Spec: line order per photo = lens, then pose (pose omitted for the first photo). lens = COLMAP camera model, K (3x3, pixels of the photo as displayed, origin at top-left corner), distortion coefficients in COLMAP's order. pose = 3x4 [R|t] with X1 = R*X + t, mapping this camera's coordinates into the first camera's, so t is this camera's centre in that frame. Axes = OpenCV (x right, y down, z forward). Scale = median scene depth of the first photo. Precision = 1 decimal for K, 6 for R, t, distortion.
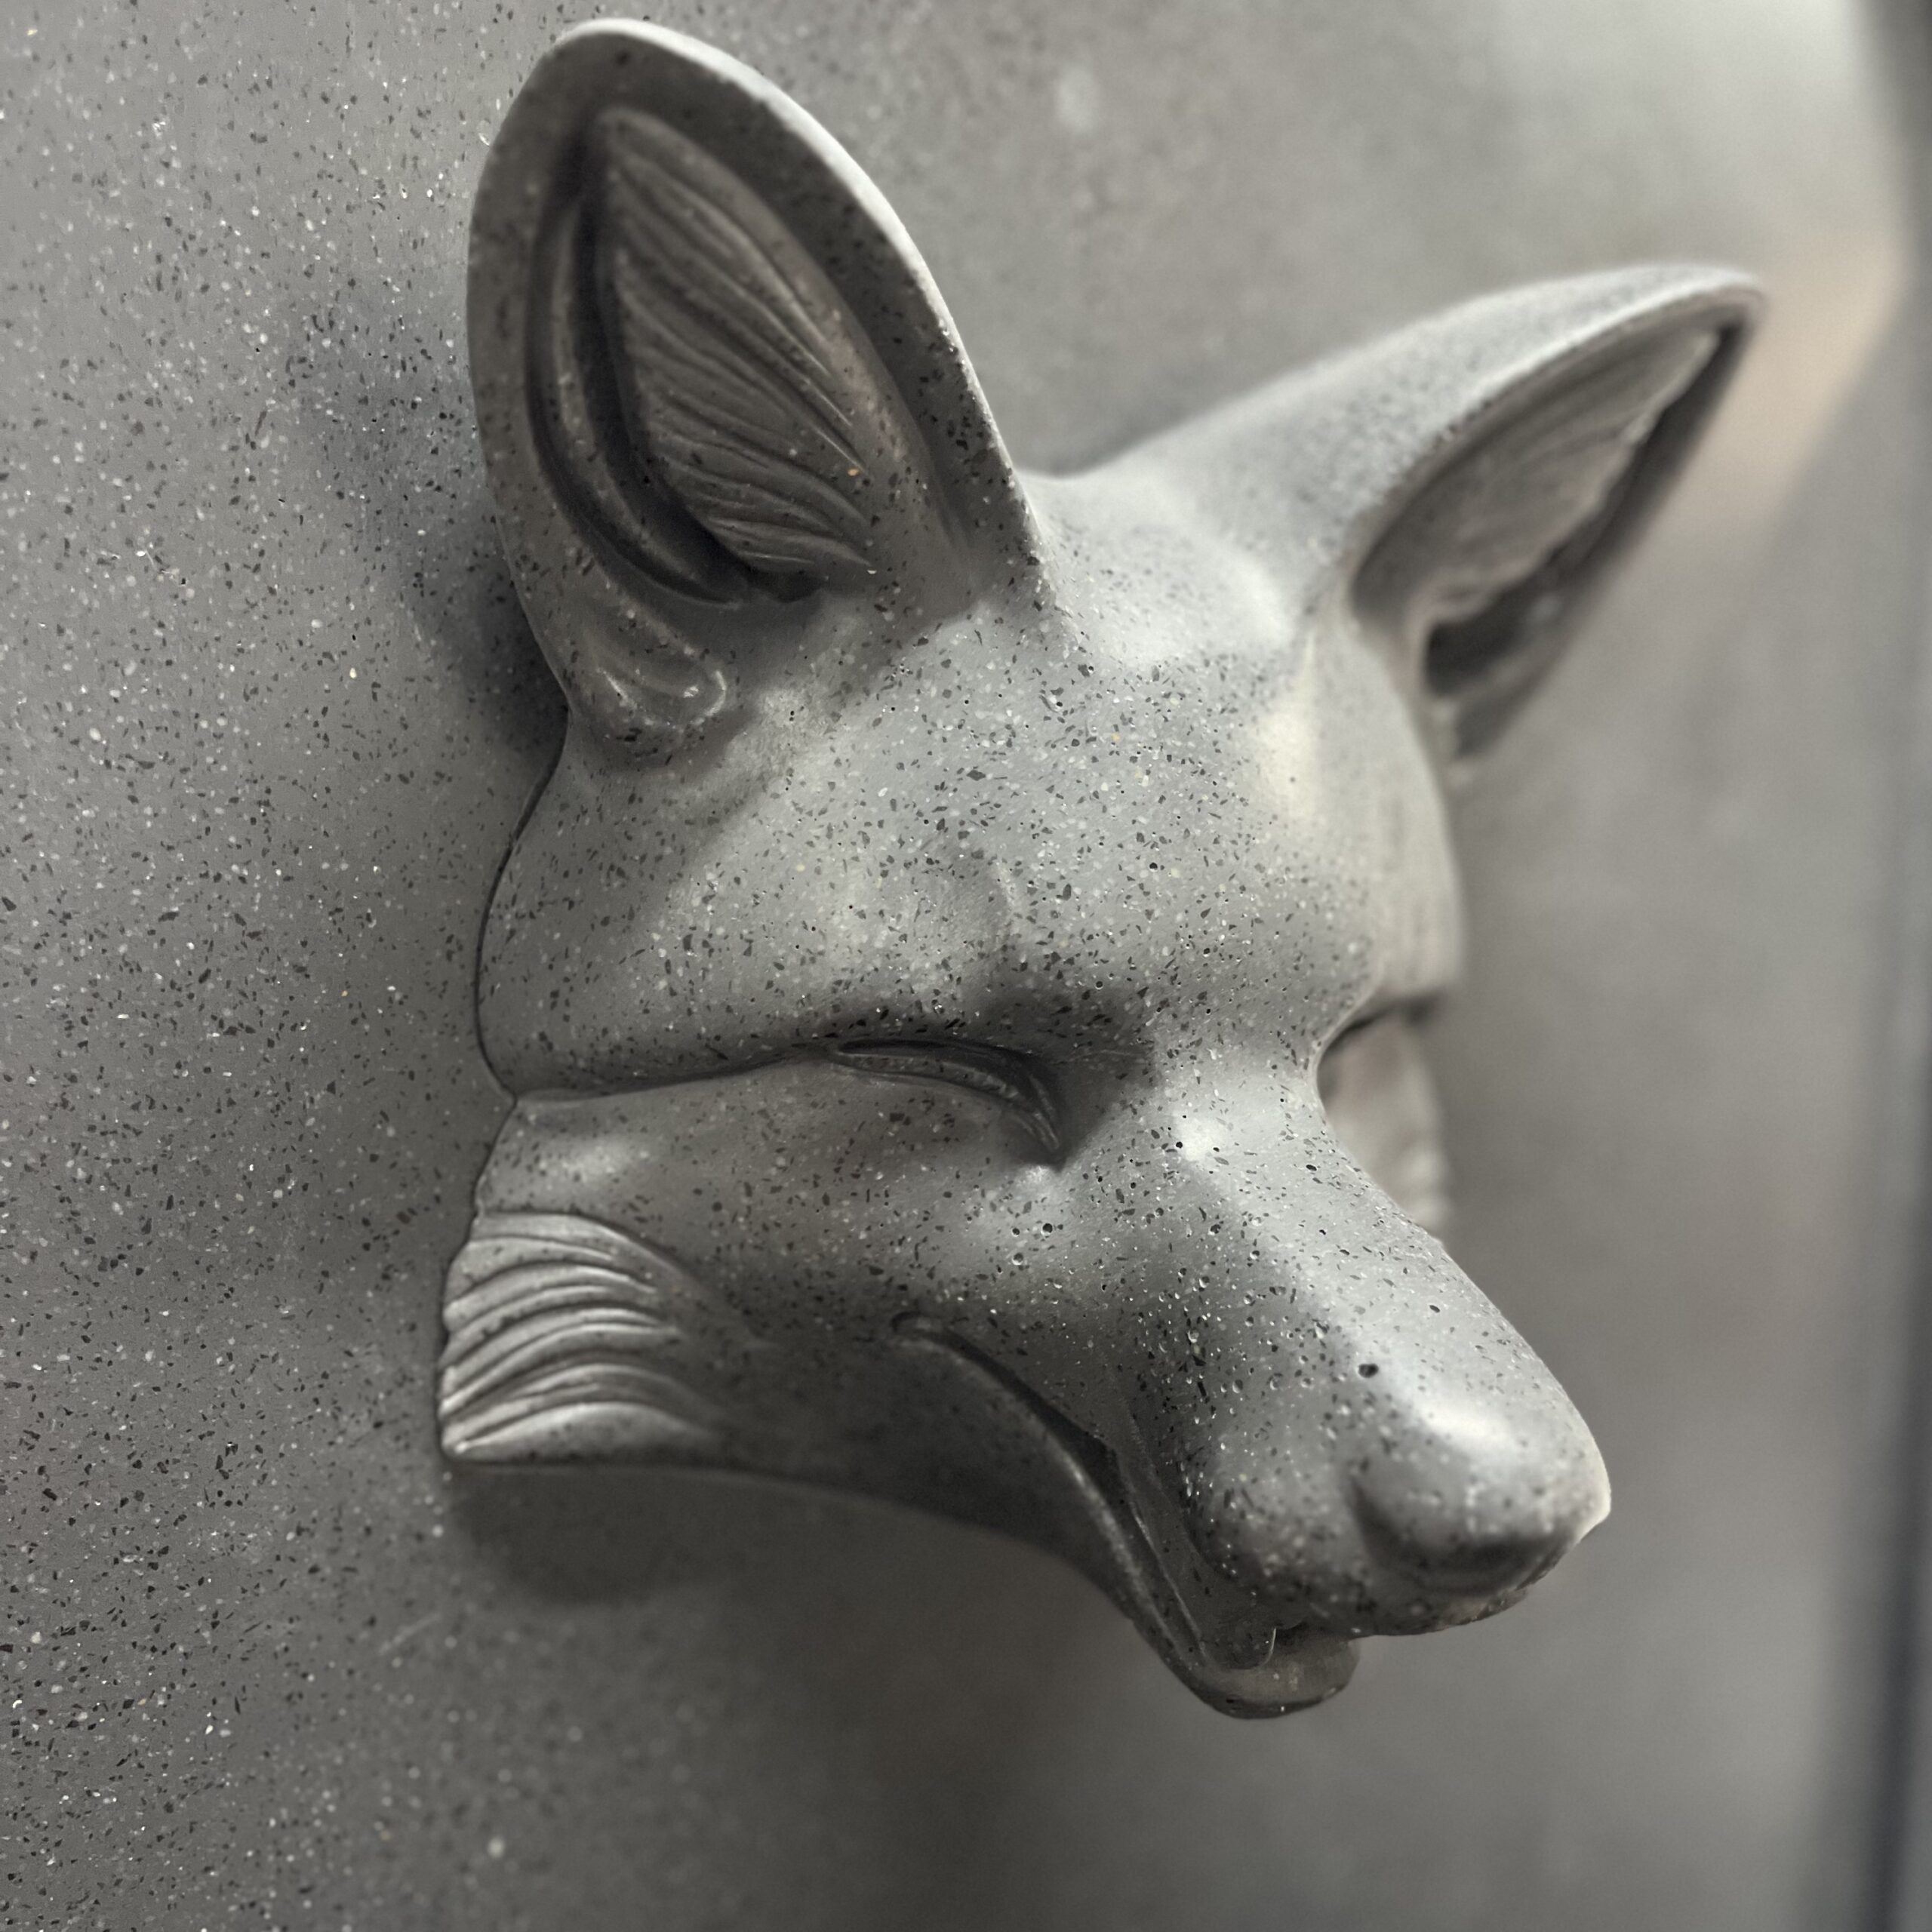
lens RADIAL K [[1992.9, 0, 978.3], [0, 1992.9, 1029.4], [0, 0, 1]] dist [0.095538, -0.224794]
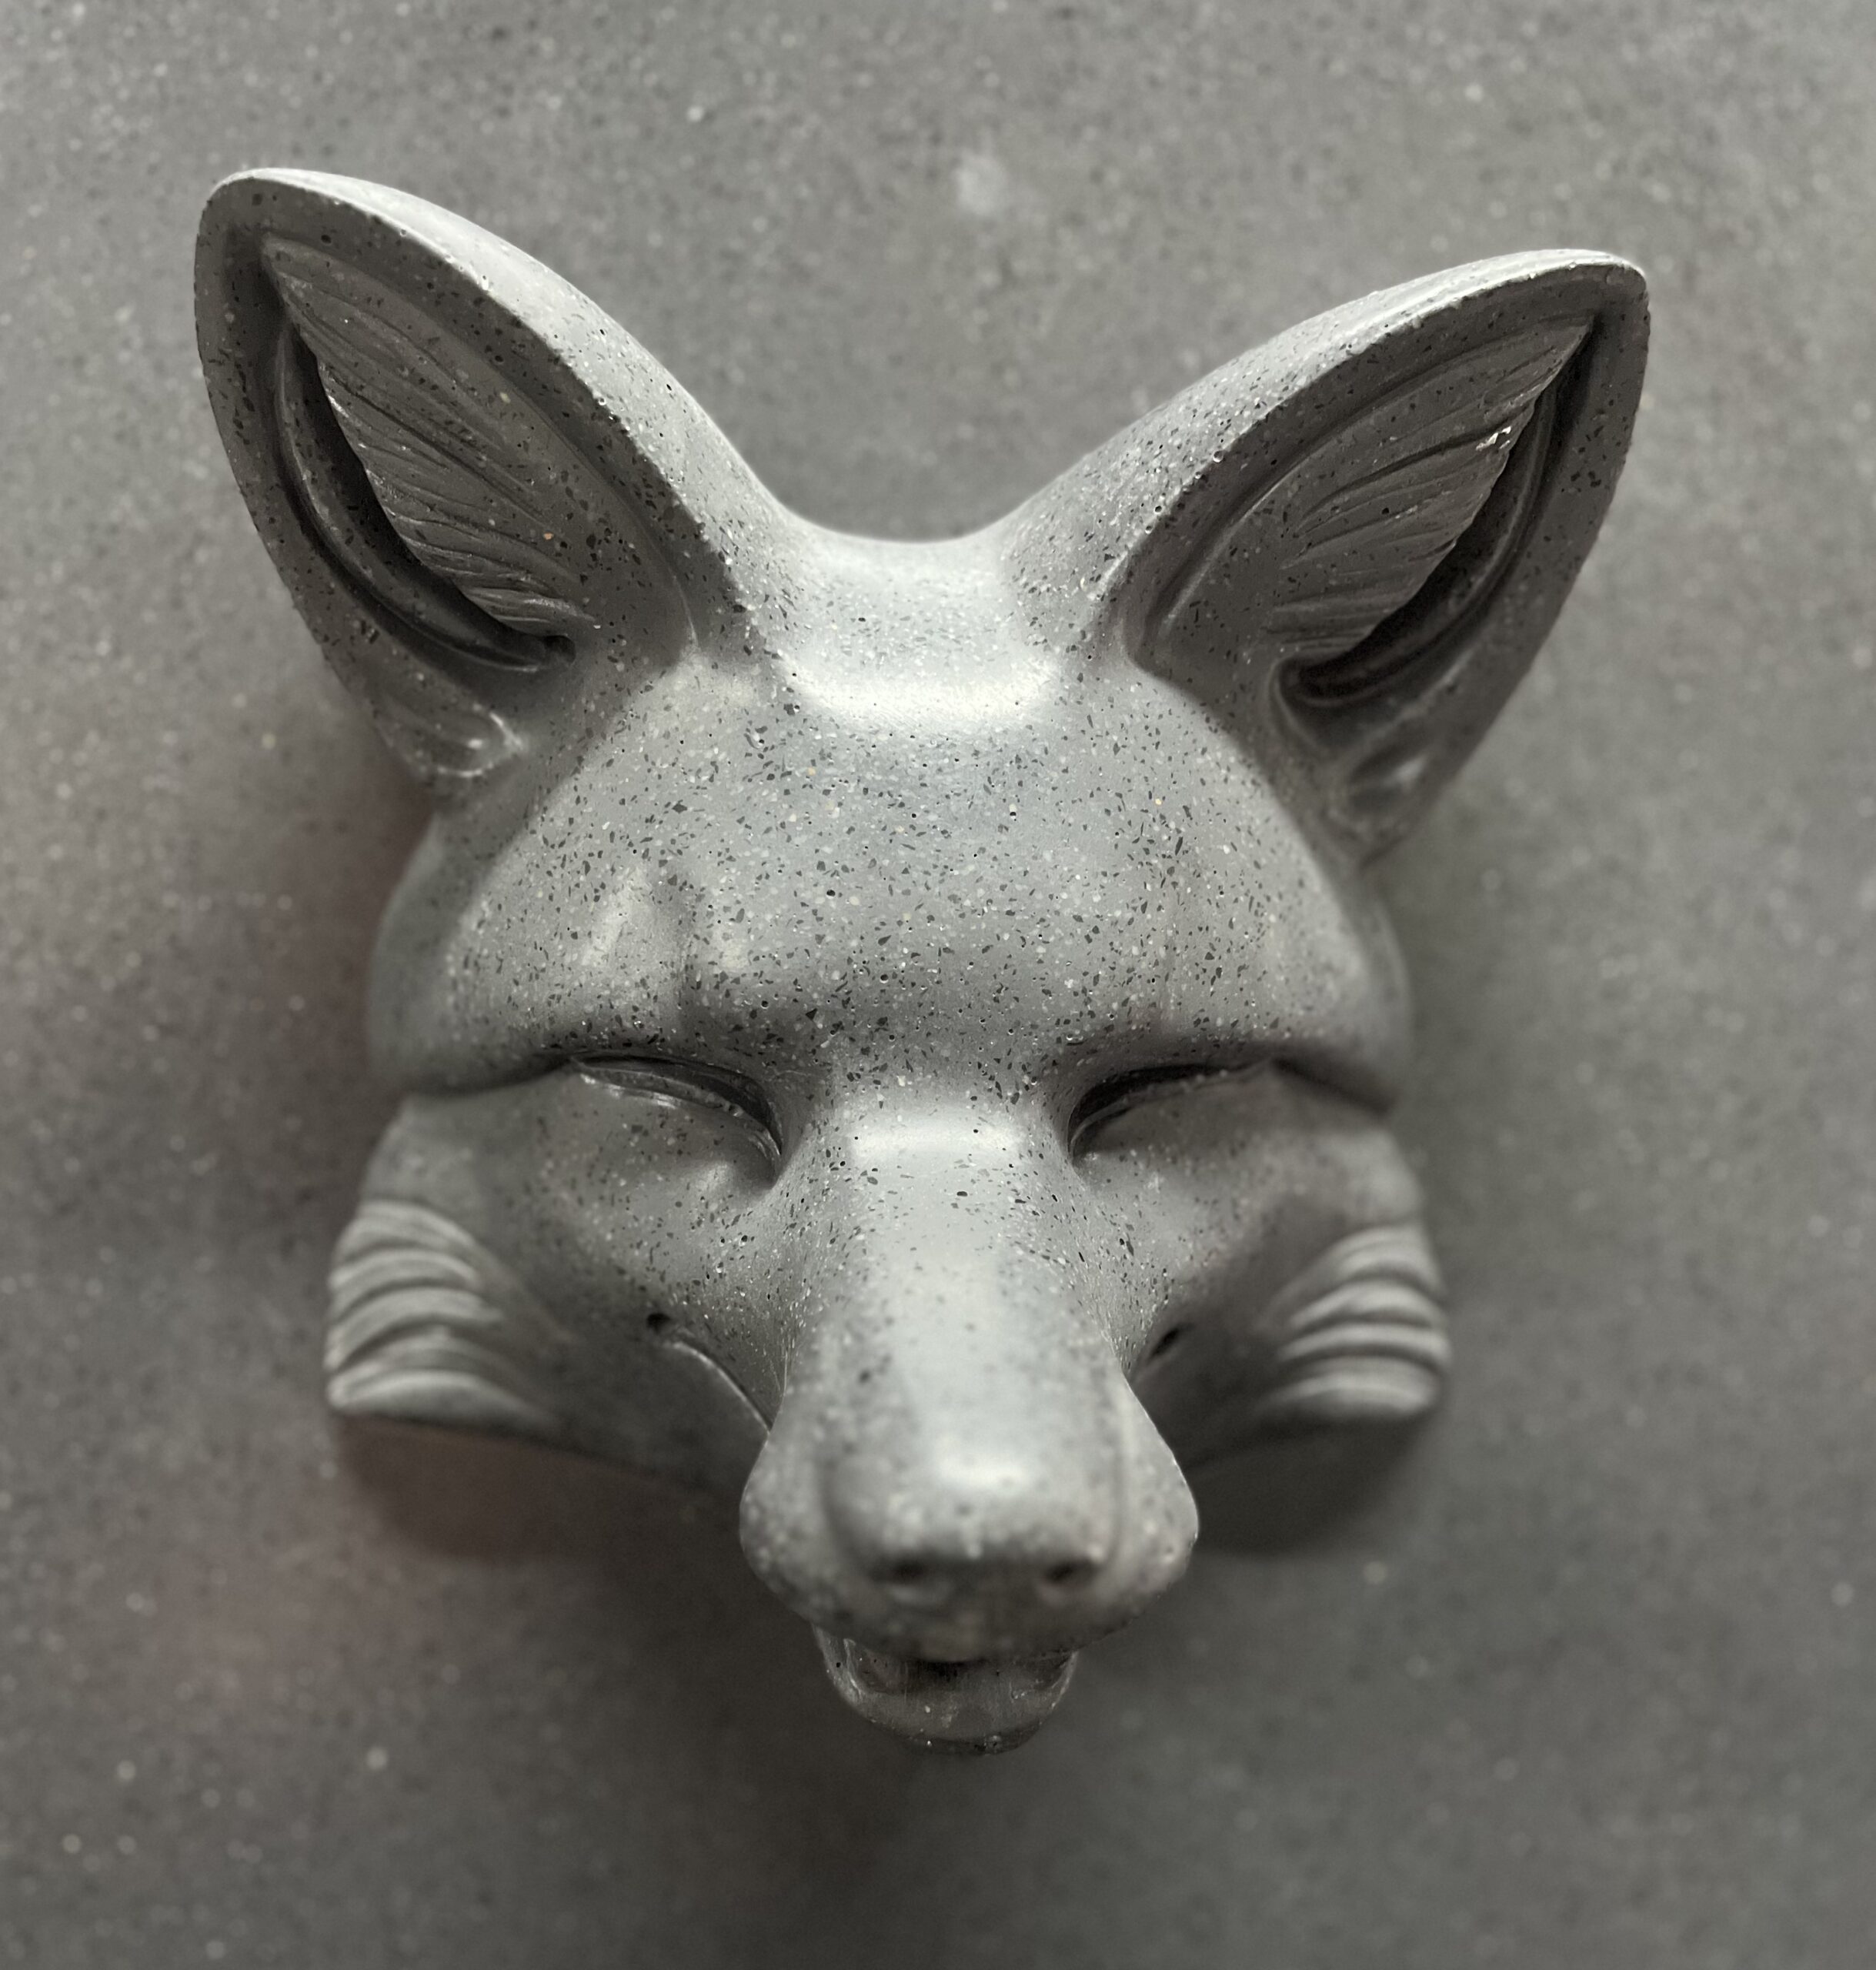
lens RADIAL K [[1960.2, 0, 937.2], [0, 1960.2, 1098.1], [0, 0, 1]] dist [0.070084, -0.153917]
pose [[0.904012, 0.039153, -0.425711, 0.572747], [-0.059327, 0.997652, -0.034227, 0.055613], [0.423371, 0.056197, 0.904212, 0.107718]]
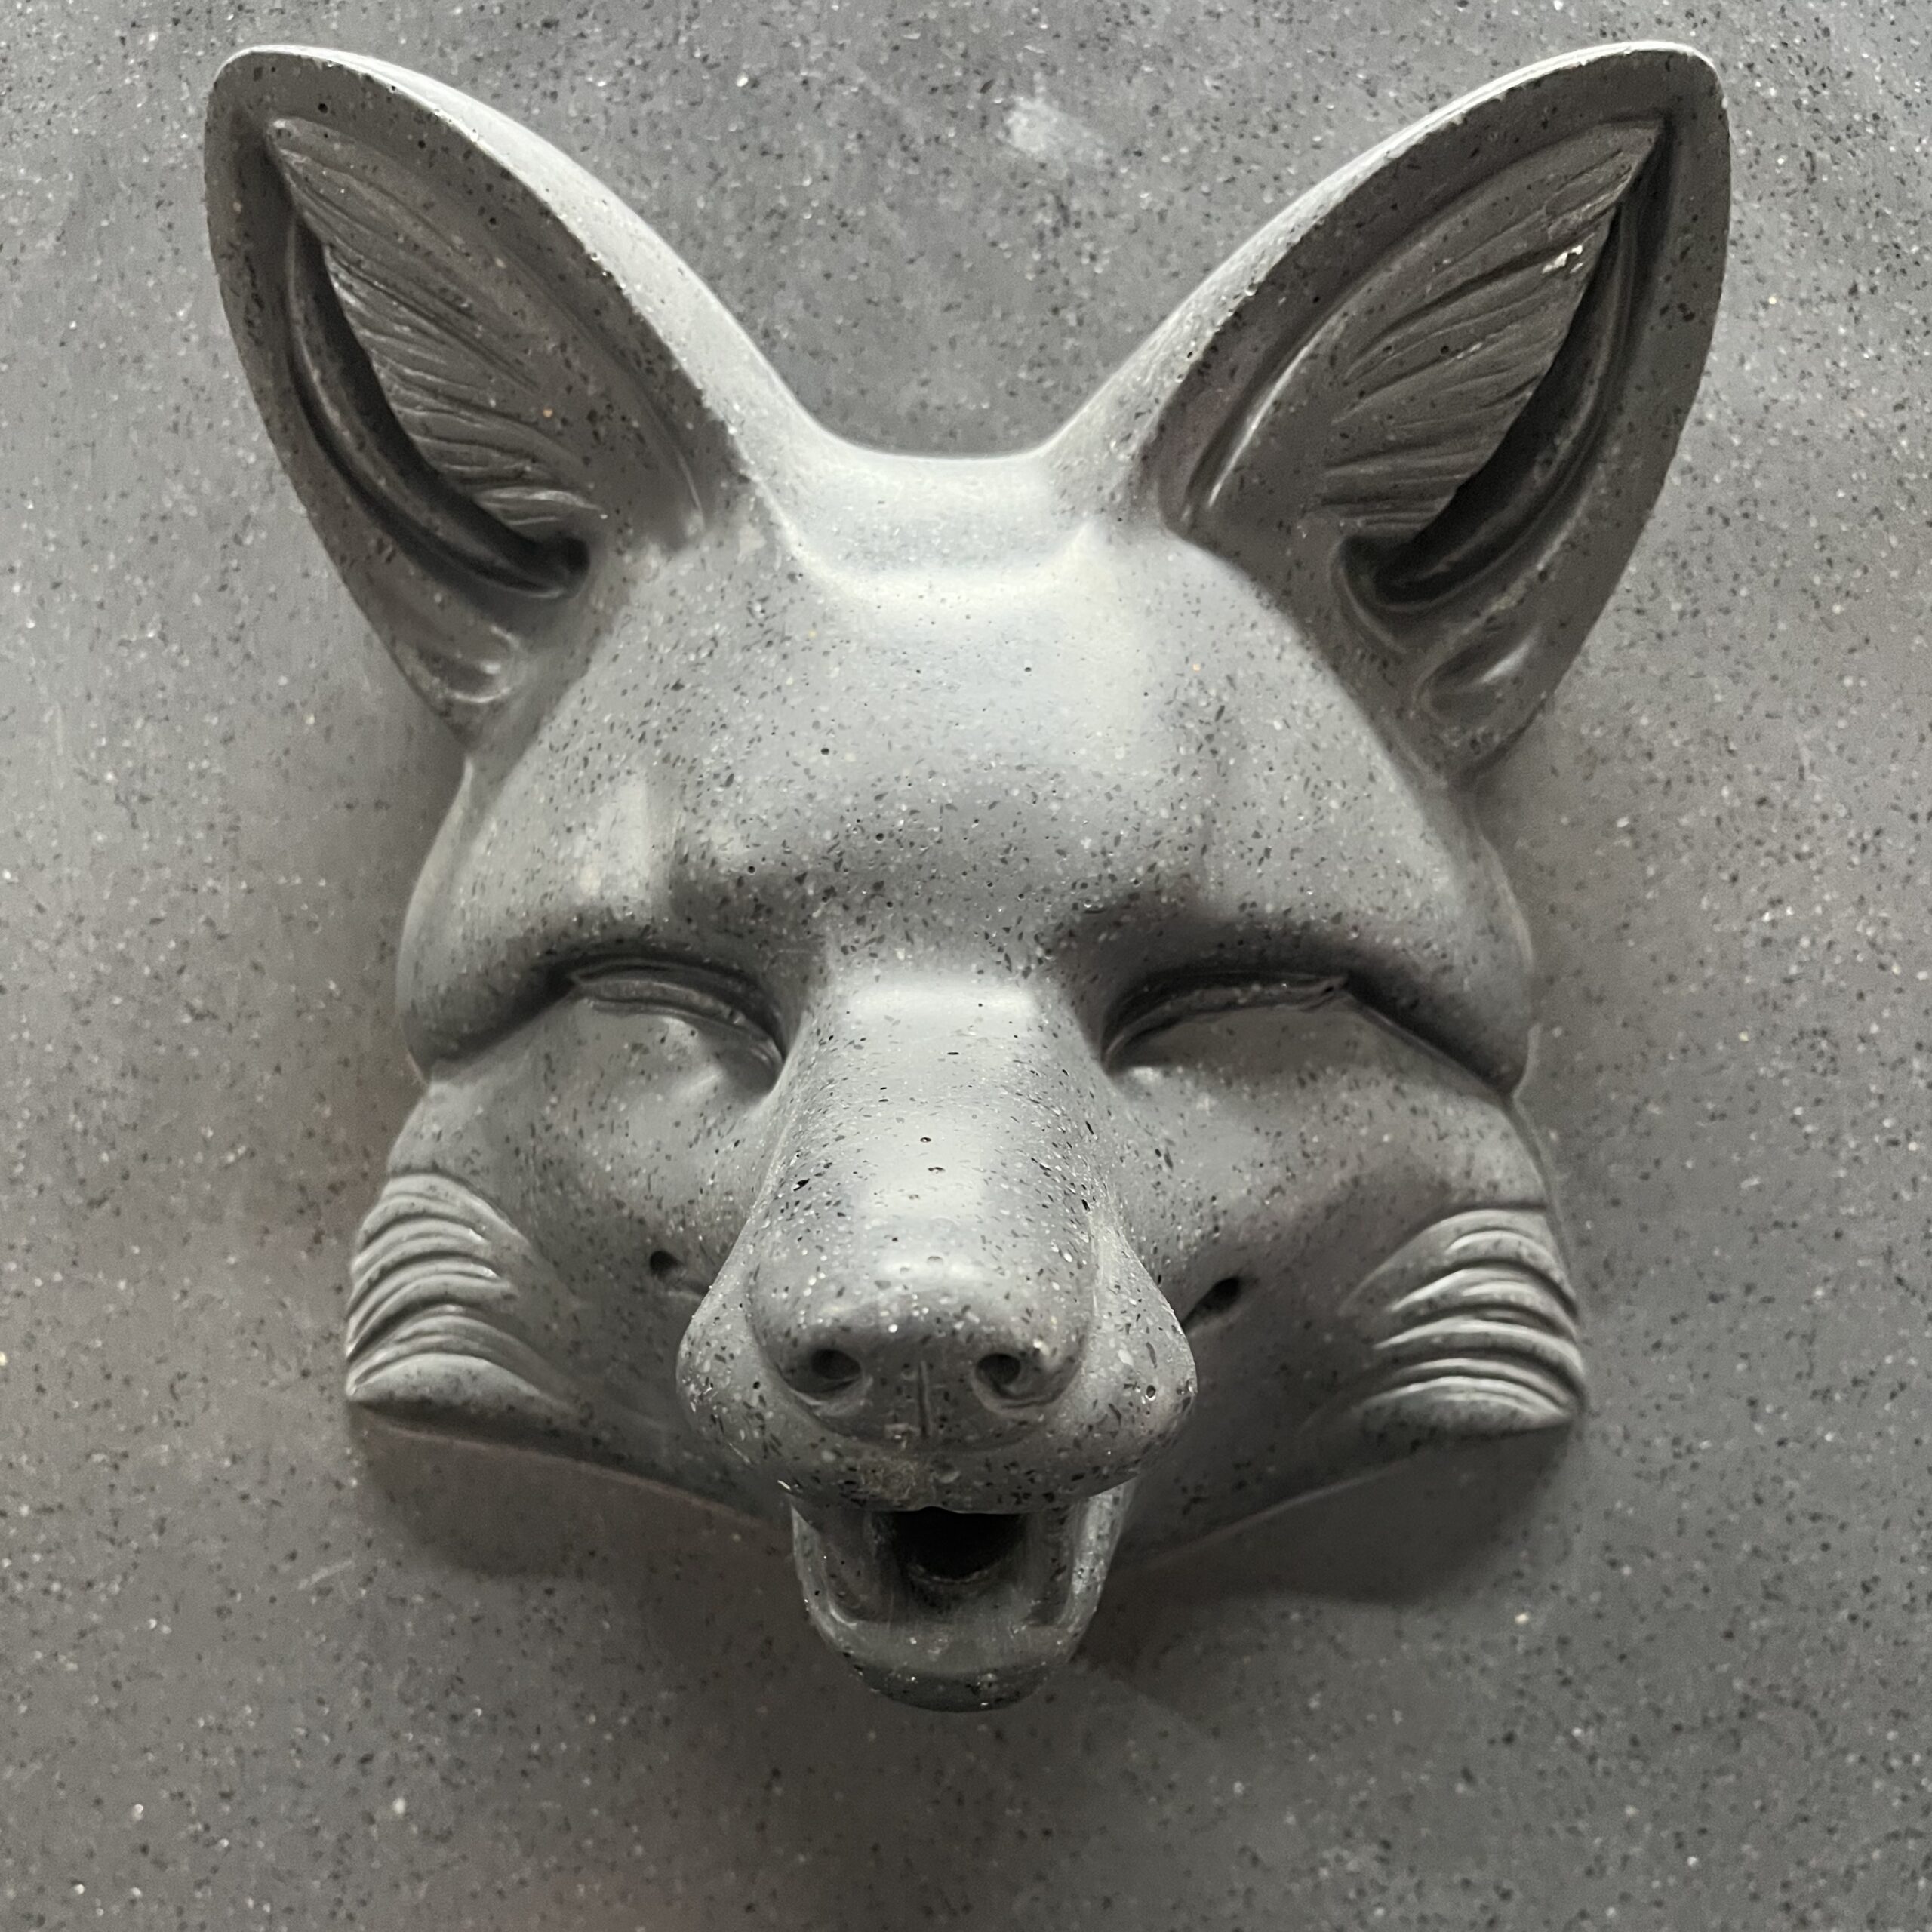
lens RADIAL K [[2028.3, 0, 971.0], [0, 2028.3, 1283.4], [0, 0, 1]] dist [0.035072, -0.055535]
pose [[0.840566, -0.014247, -0.541522, 0.665726], [-0.074070, 0.987243, -0.140946, 0.299491], [0.536622, 0.158585, 0.828787, 0.270867]]
